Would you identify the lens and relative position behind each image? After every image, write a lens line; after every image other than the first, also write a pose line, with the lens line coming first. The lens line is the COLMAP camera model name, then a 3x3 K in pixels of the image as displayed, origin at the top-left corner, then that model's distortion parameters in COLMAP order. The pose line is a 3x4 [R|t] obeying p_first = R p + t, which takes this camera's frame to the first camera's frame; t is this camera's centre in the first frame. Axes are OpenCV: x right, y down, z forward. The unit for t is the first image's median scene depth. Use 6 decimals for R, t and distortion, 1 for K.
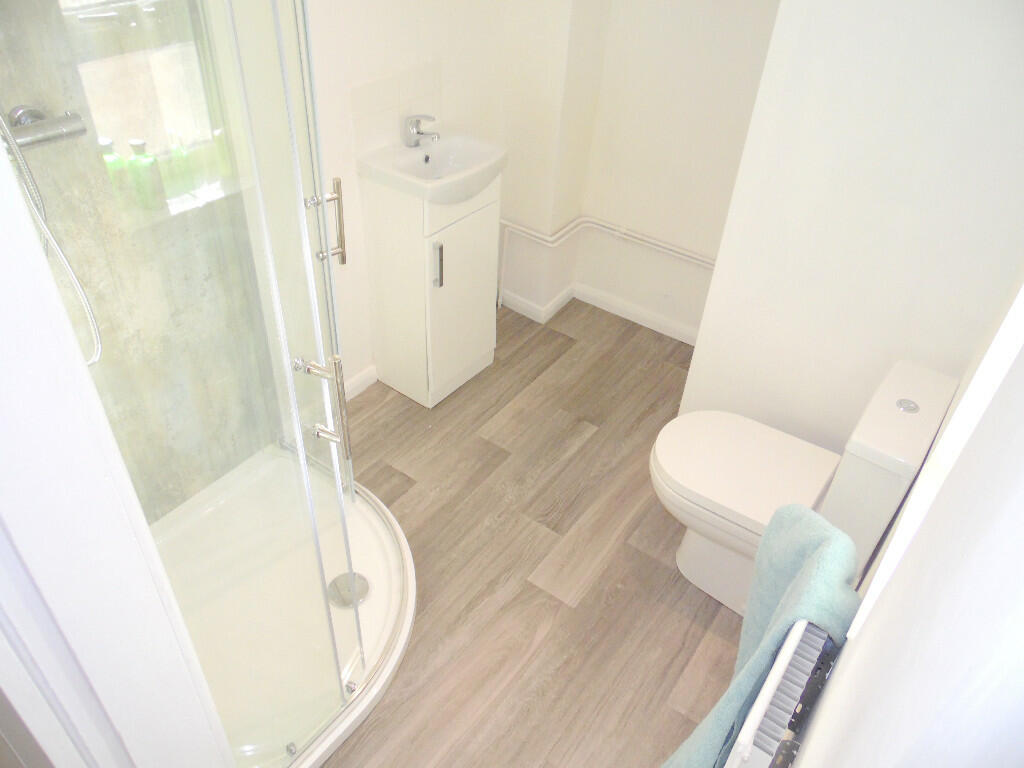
lens RADIAL K [[774.4, 0, 506.2], [0, 774.4, 394.1], [0, 0, 1]] dist [-0.018548, 0.050925]
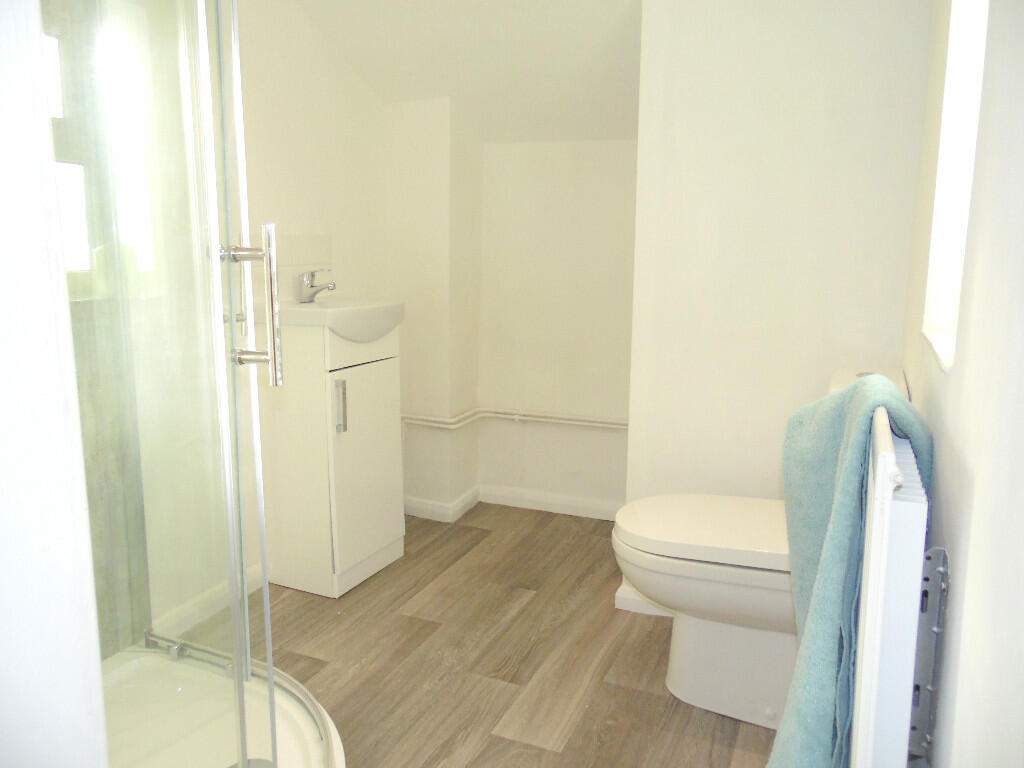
lens RADIAL K [[774.4, 0, 510.5], [0, 774.4, 383.8], [0, 0, 1]] dist [-0.018548, 0.050925]
pose [[0.978192, -0.078560, 0.192274, -0.064721], [0.157460, 0.884177, -0.439816, 0.240263], [-0.135453, 0.460500, 0.877264, 0.154334]]
